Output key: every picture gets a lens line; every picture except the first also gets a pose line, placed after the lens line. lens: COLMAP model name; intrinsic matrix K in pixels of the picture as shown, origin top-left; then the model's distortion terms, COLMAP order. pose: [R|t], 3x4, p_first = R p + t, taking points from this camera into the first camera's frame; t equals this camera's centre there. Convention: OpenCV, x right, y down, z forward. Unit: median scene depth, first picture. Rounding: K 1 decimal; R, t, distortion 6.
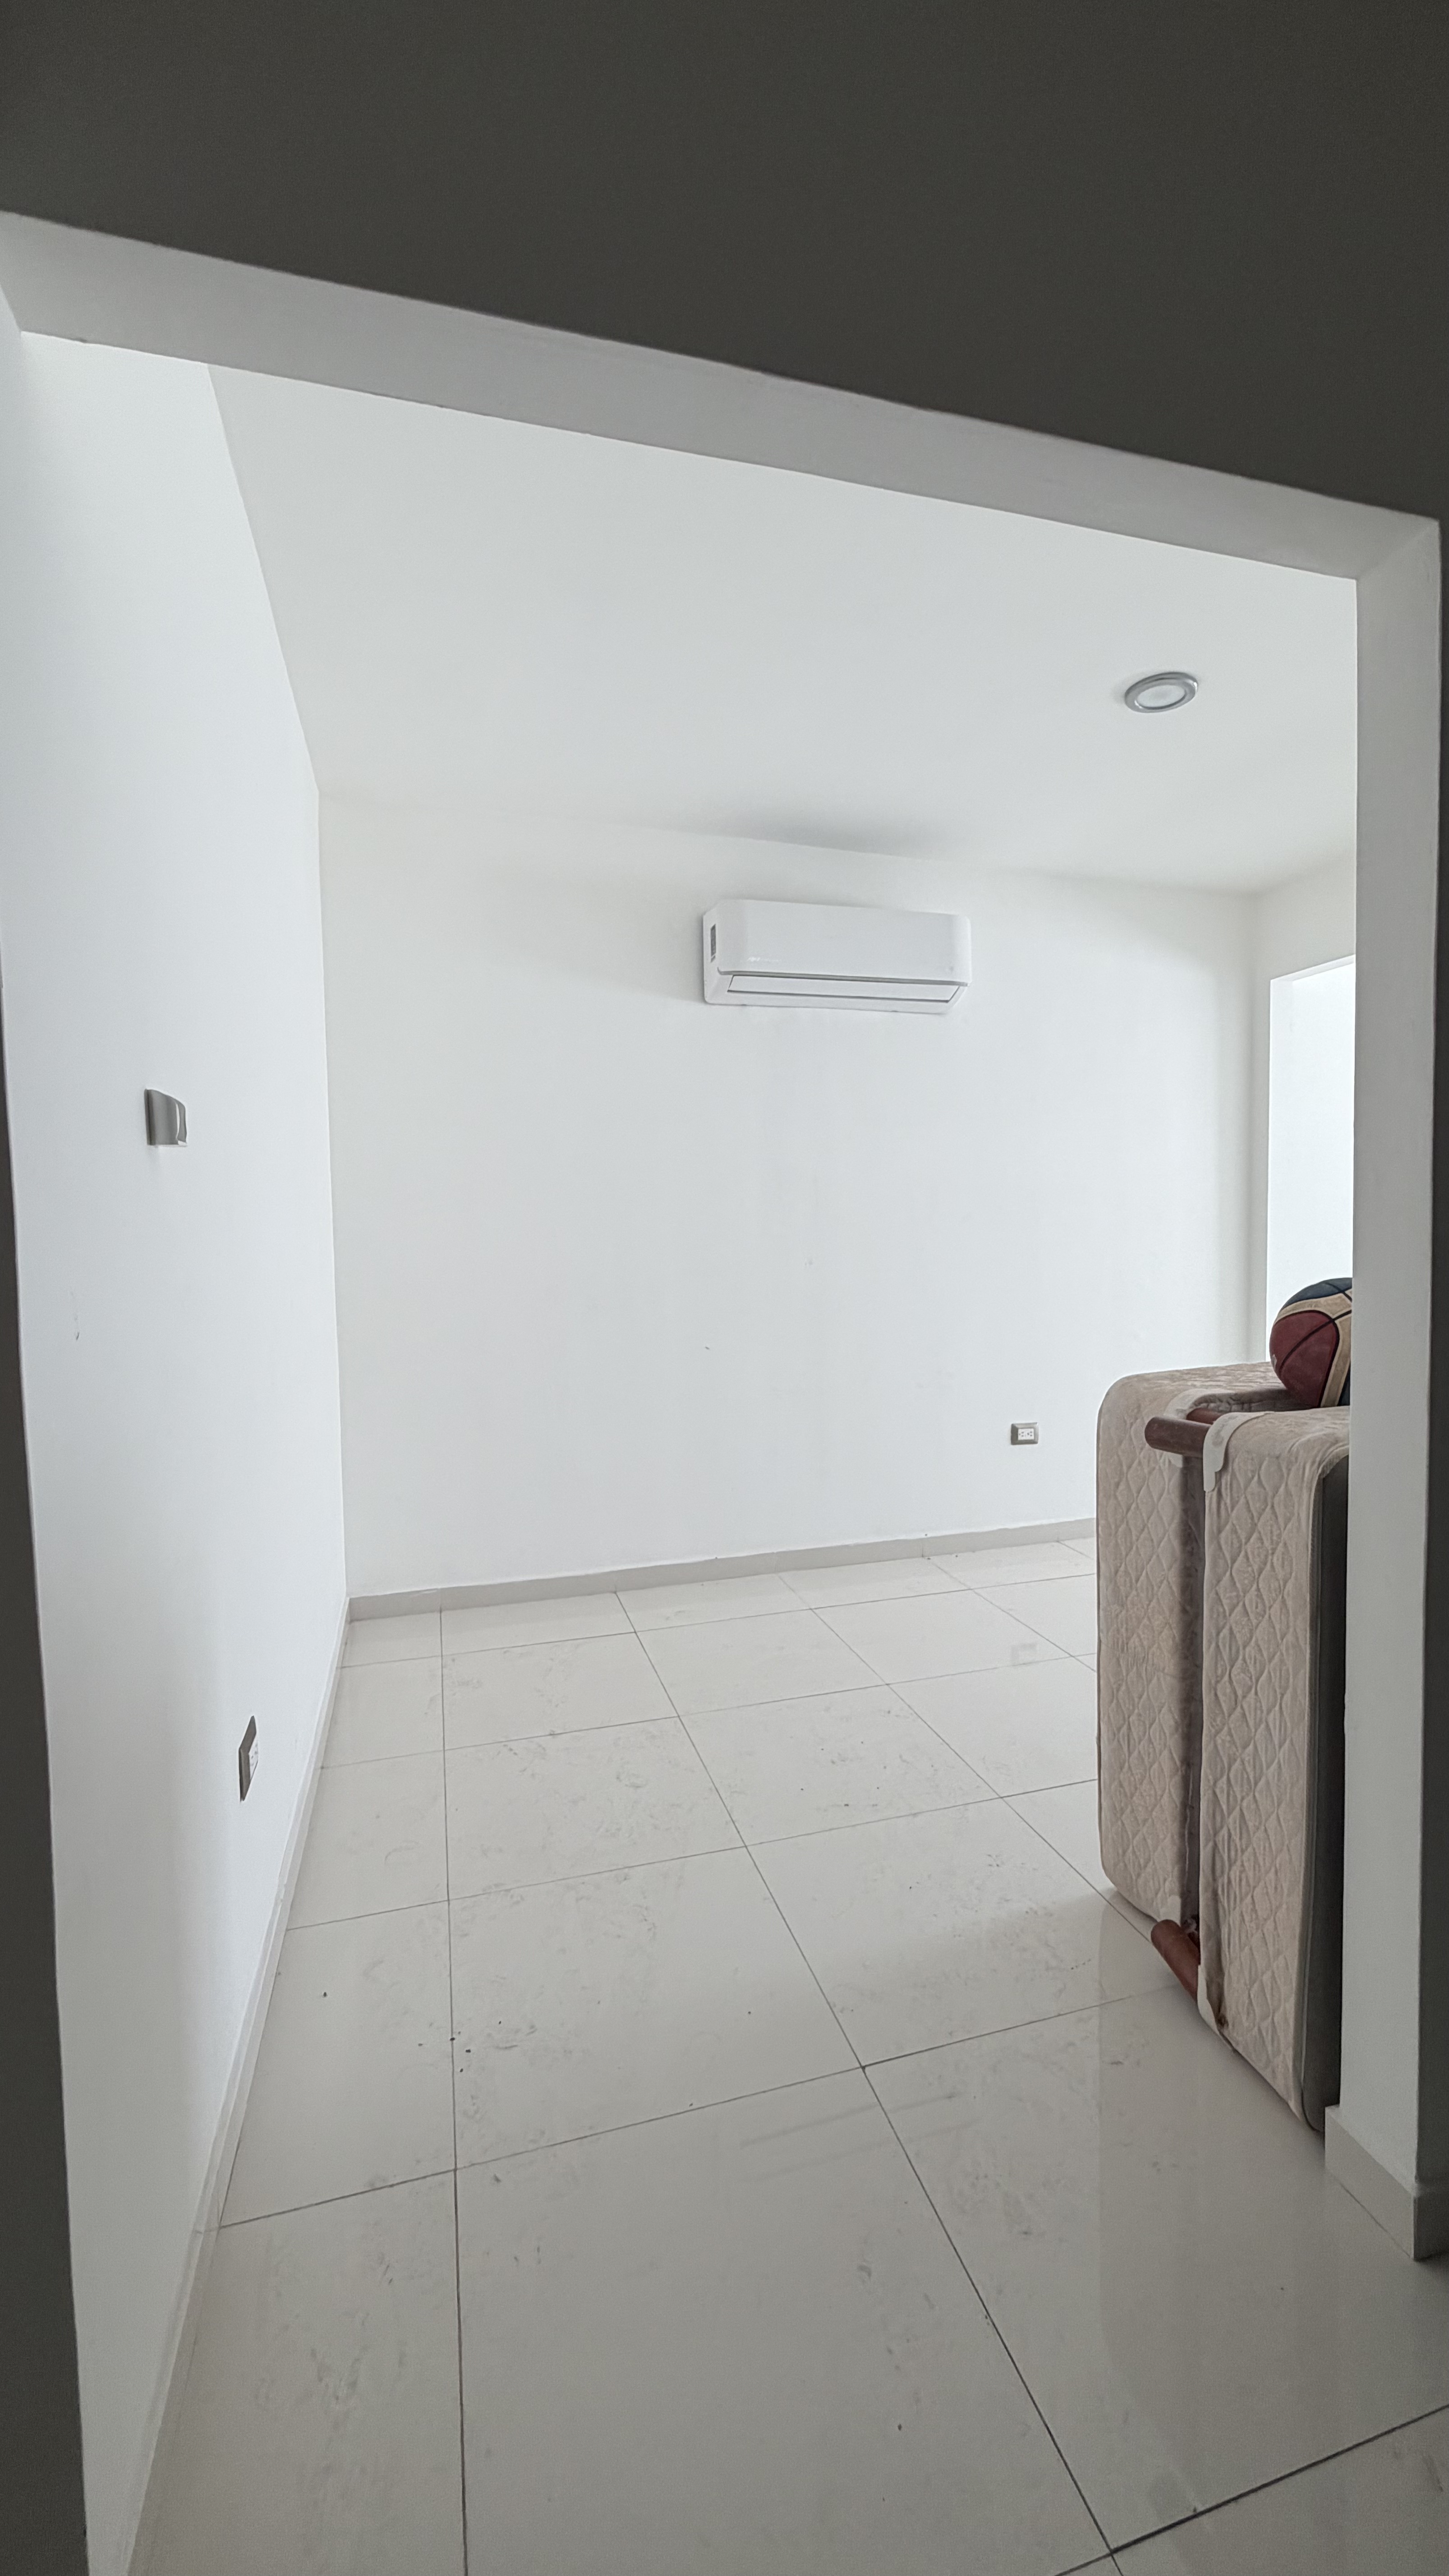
lens RADIAL K [[1025.8, 0, 725.9], [0, 1025.8, 1288.0], [0, 0, 1]] dist [0.000303, -0.000070]
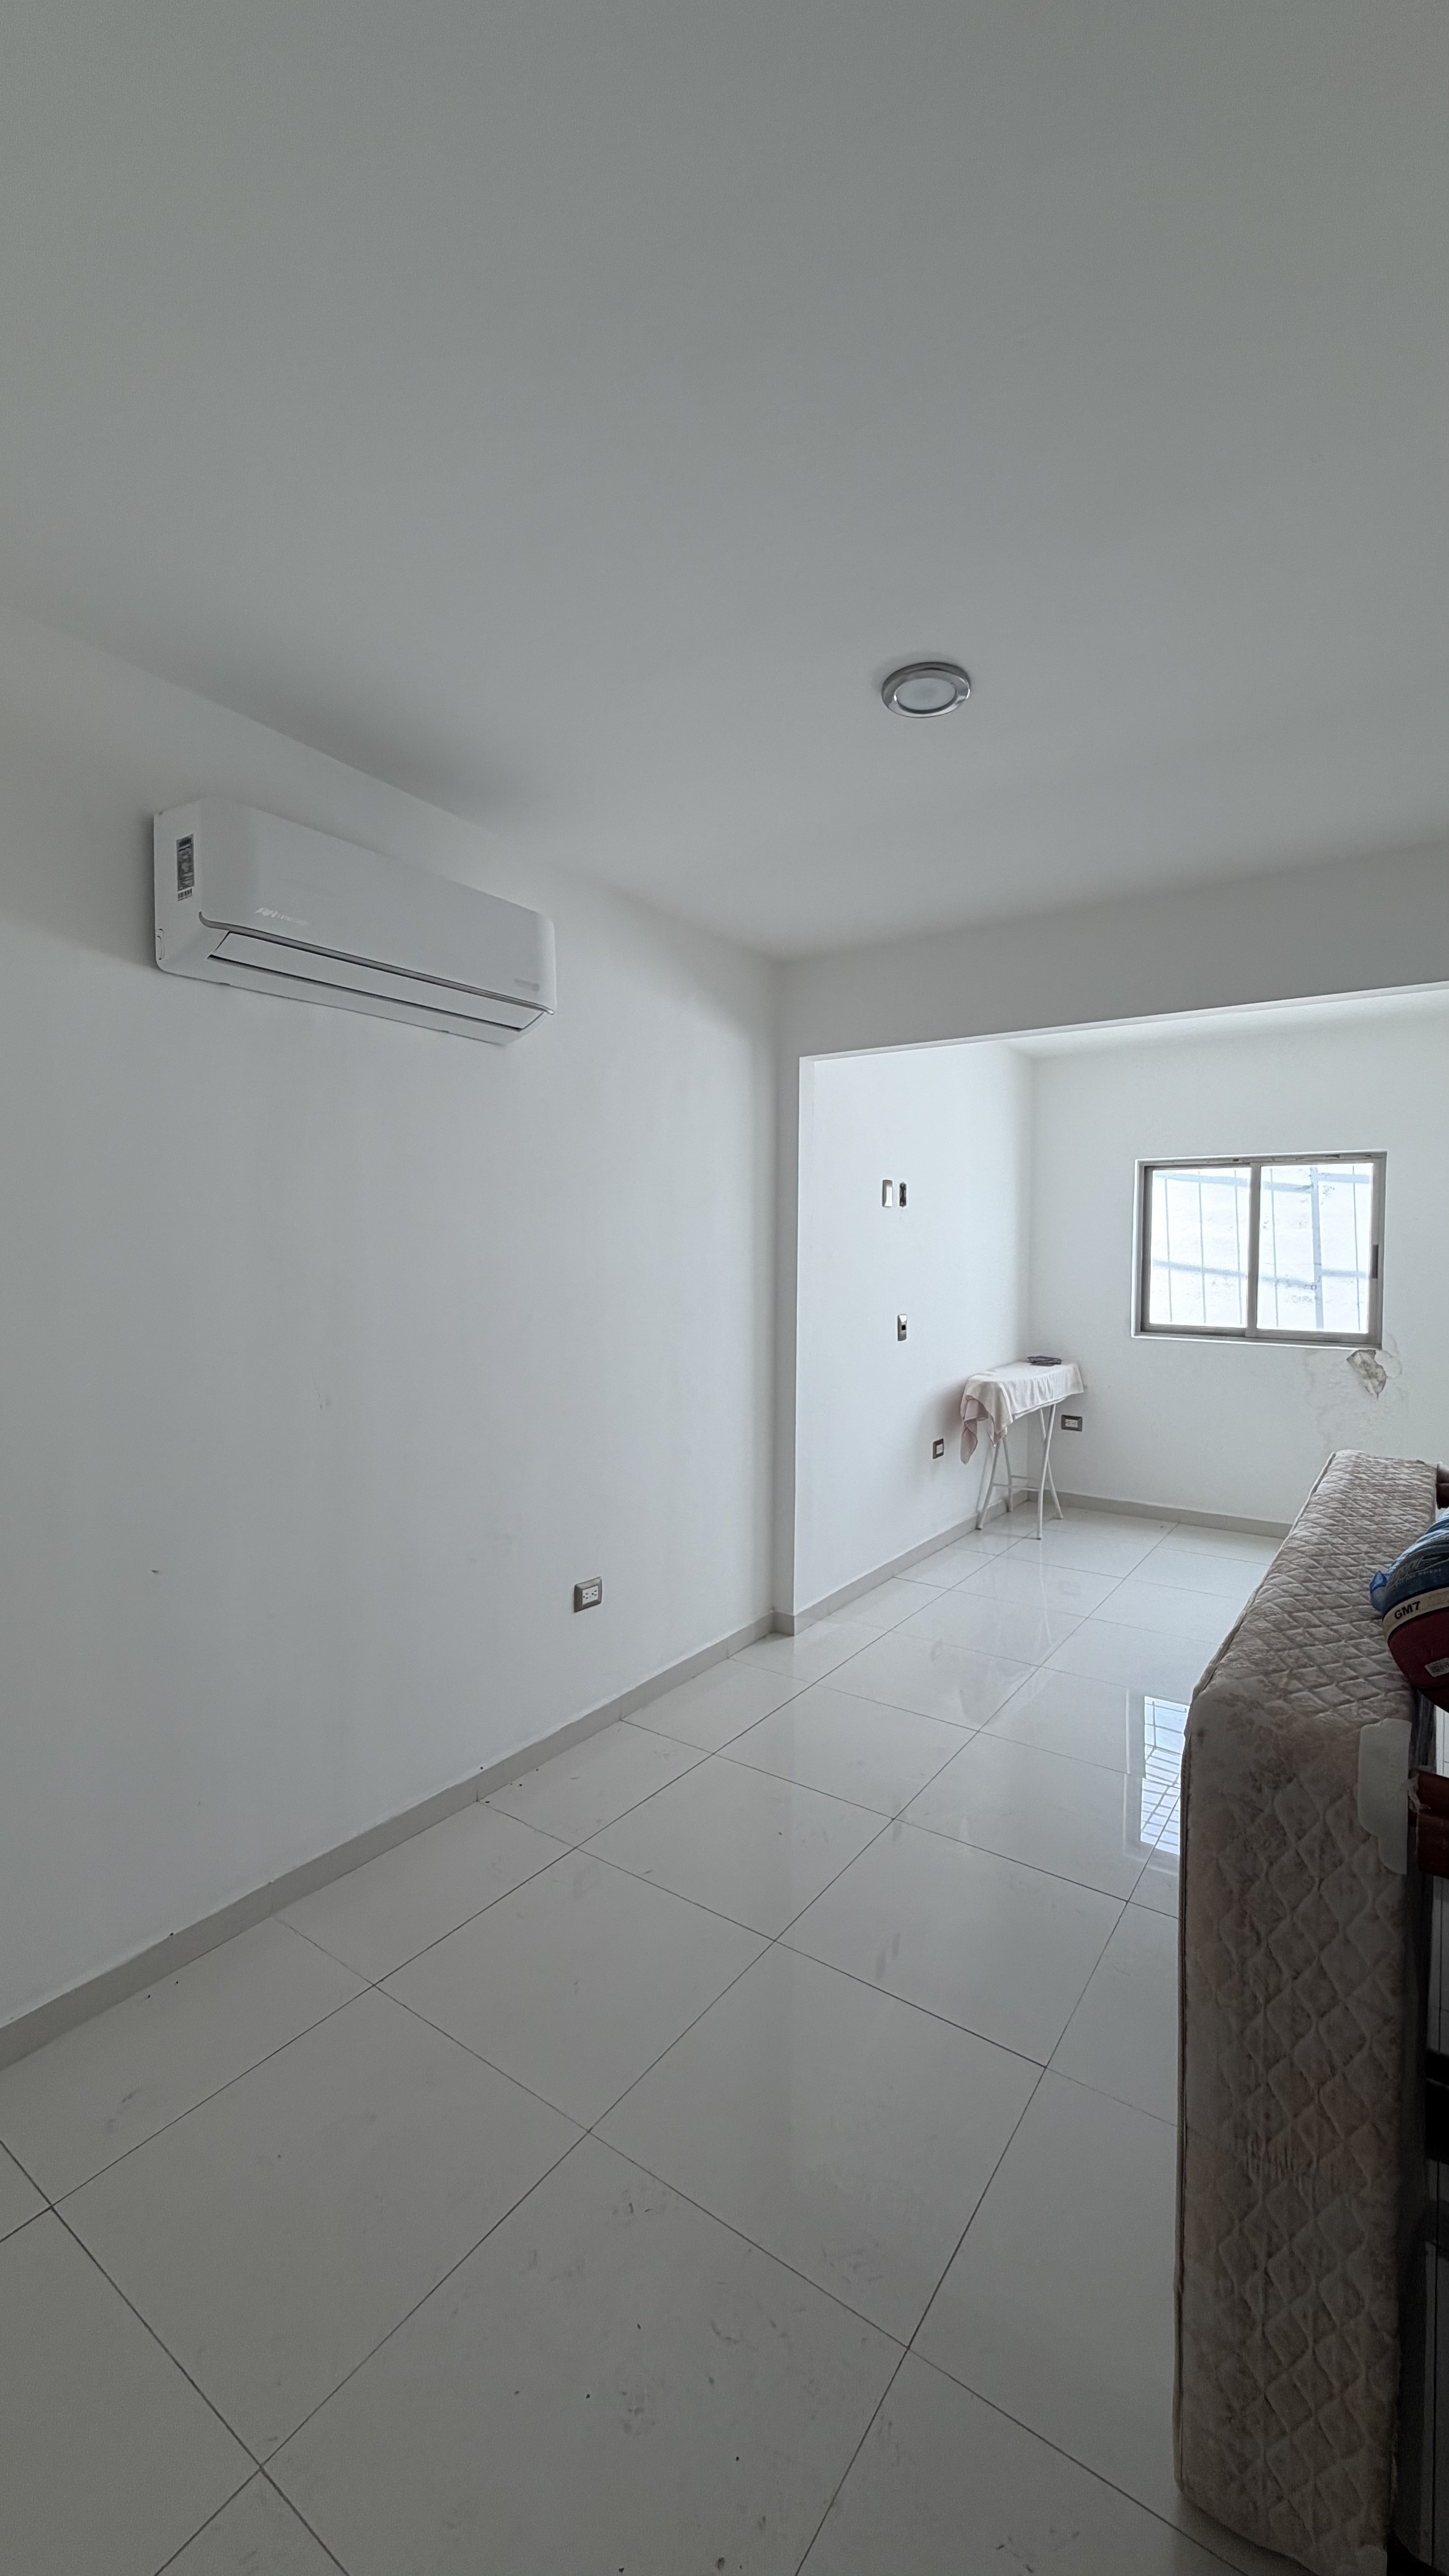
lens RADIAL K [[1025.8, 0, 724.2], [0, 1025.8, 1282.7], [0, 0, 1]] dist [0.000303, -0.000070]
pose [[0.780488, -0.001909, 0.625168, -0.129223], [0.019296, 0.999592, -0.021037, -0.085553], [-0.624873, 0.028483, 0.780207, 0.360960]]
